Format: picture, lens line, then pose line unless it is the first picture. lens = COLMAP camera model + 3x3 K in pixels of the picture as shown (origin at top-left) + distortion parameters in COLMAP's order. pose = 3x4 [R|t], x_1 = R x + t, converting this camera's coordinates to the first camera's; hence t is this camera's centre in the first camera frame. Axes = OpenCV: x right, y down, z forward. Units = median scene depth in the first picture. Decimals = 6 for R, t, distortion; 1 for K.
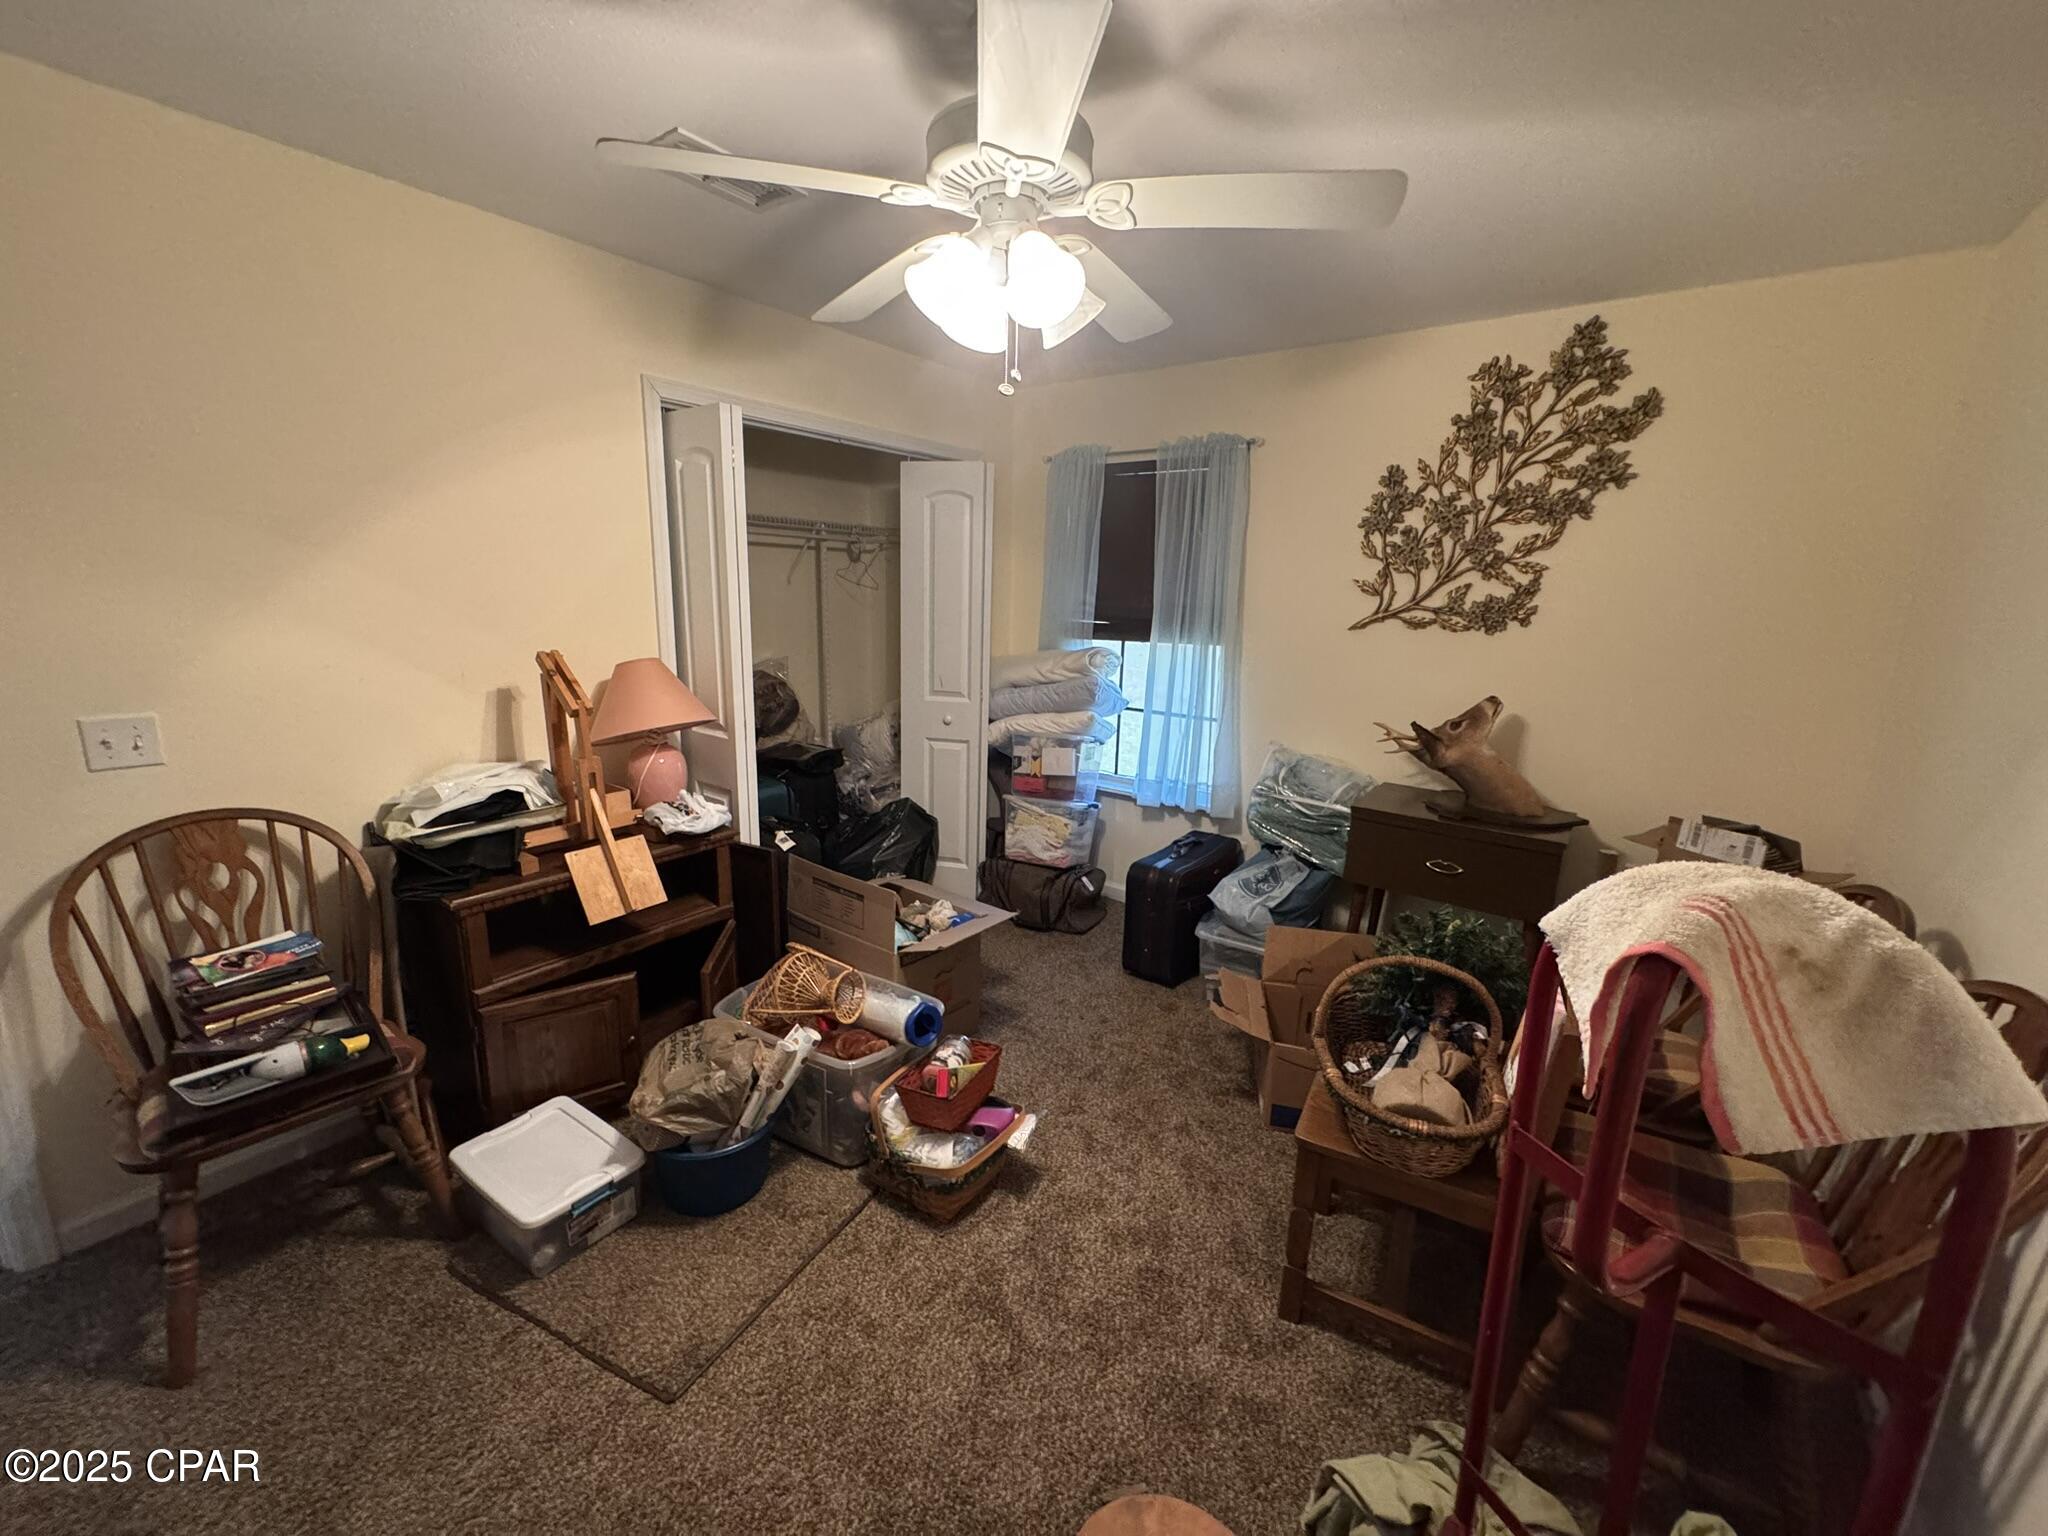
lens RADIAL K [[810.2, 0, 1016.2], [0, 810.2, 771.5], [0, 0, 1]] dist [-0.001622, -0.000076]
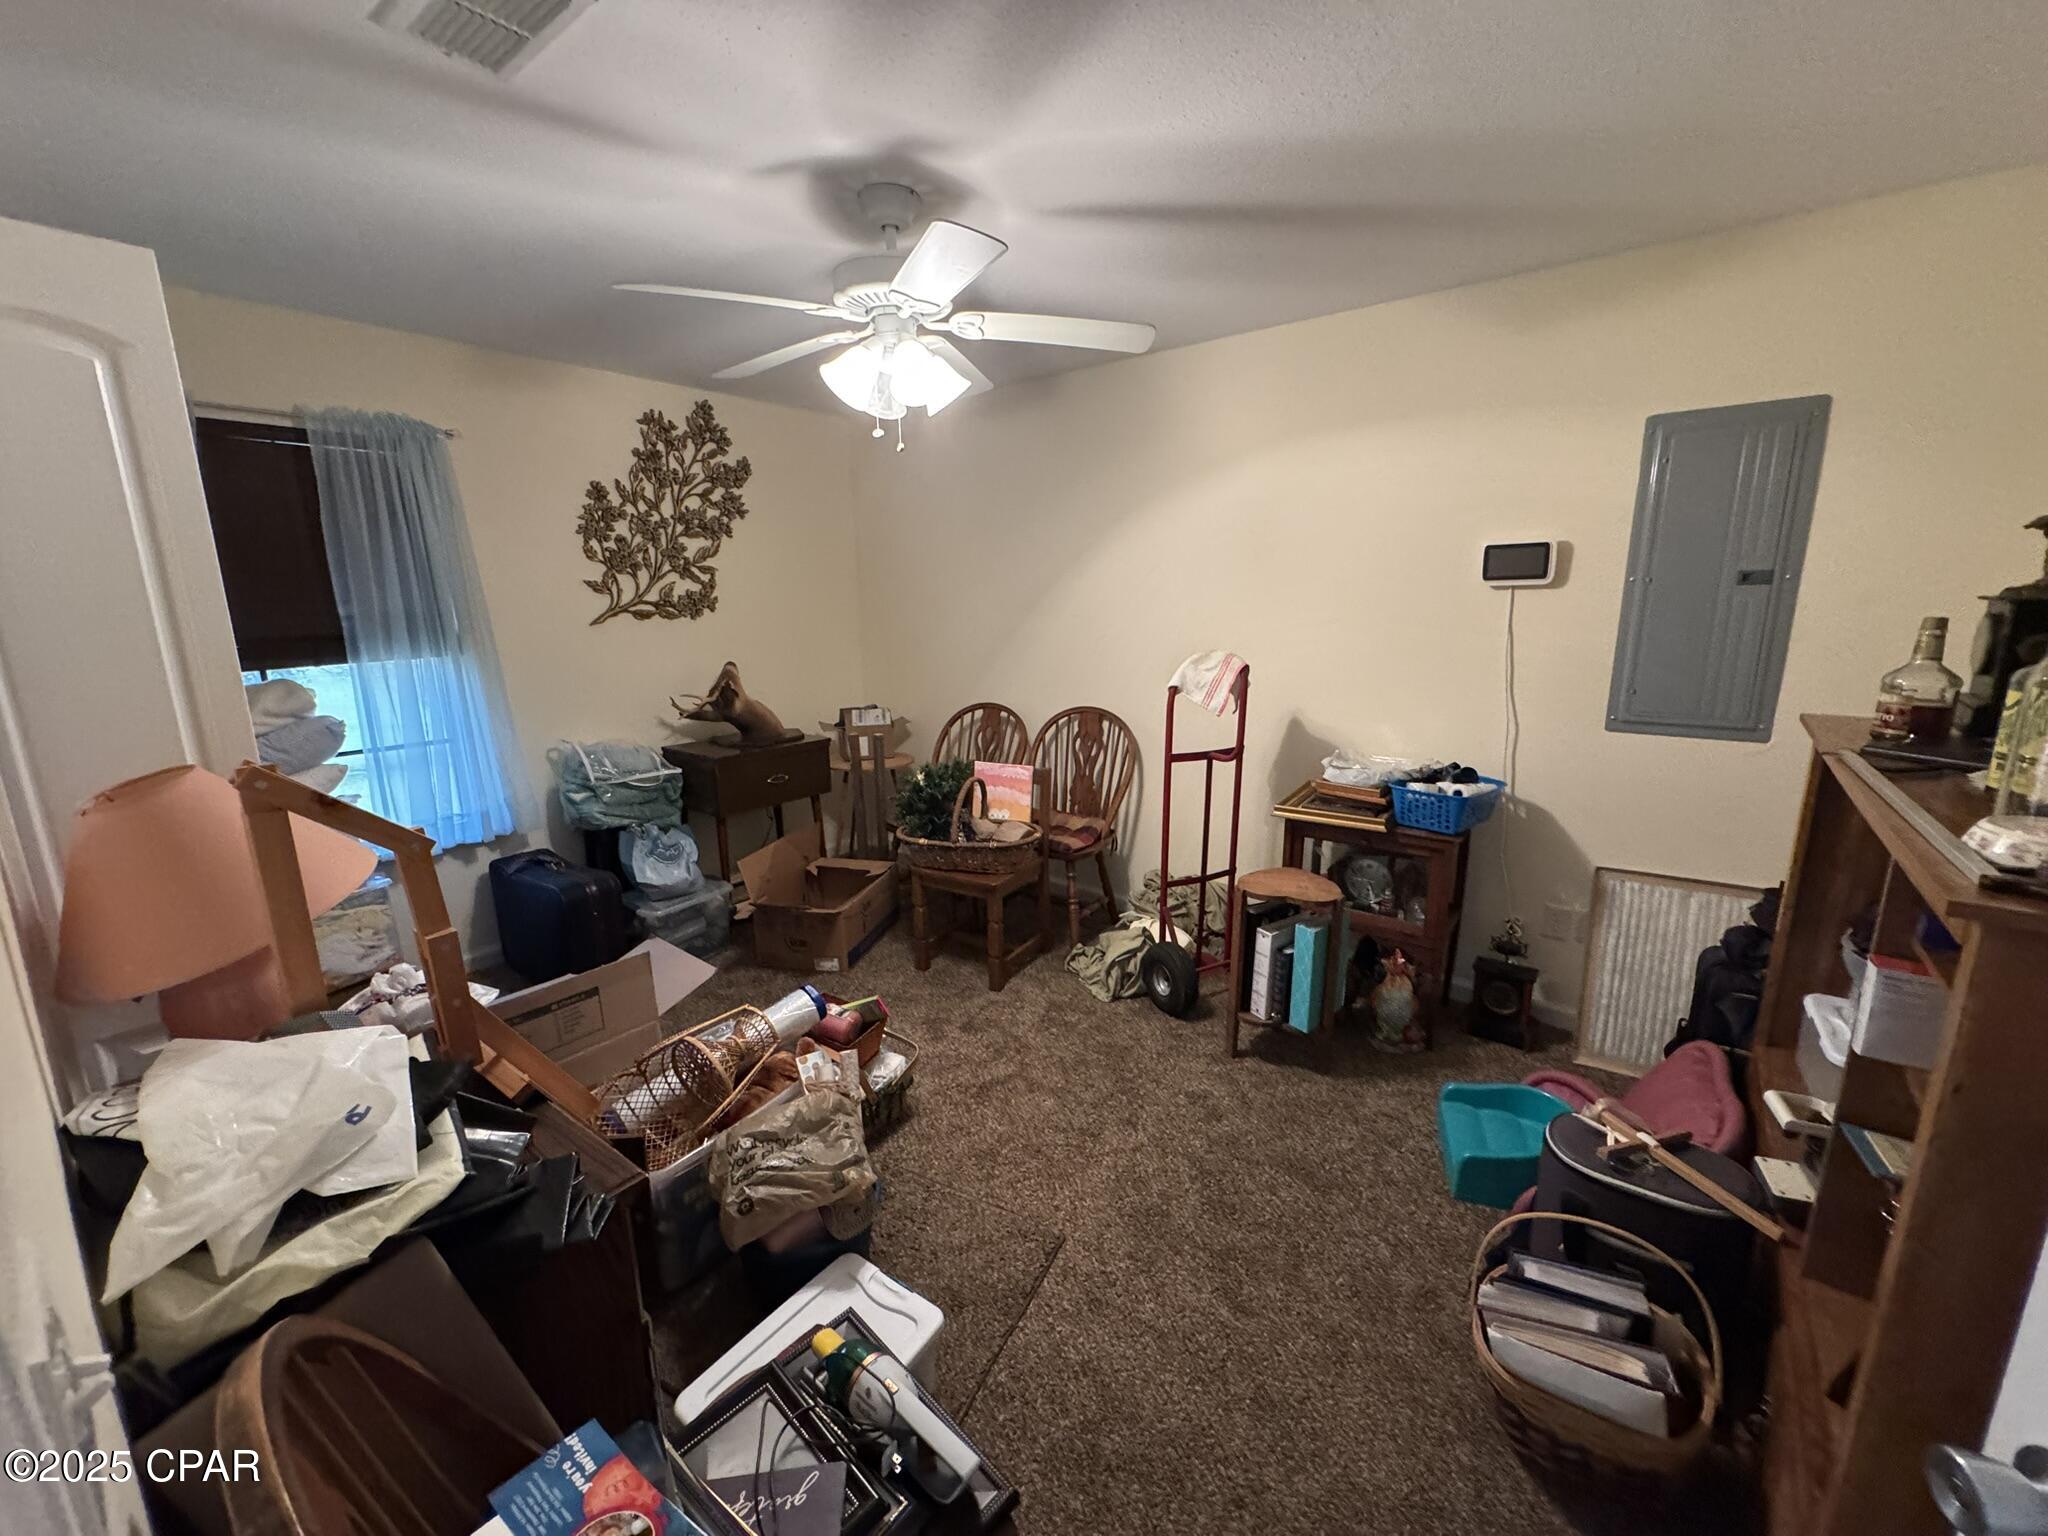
lens RADIAL K [[810.2, 0, 1021.2], [0, 810.2, 771.3], [0, 0, 1]] dist [-0.001622, -0.000076]
pose [[0.022848, -0.241681, 0.970087, -0.791994], [0.238286, 0.943691, 0.229493, -0.112874], [-0.970926, 0.225915, 0.079151, 0.433142]]
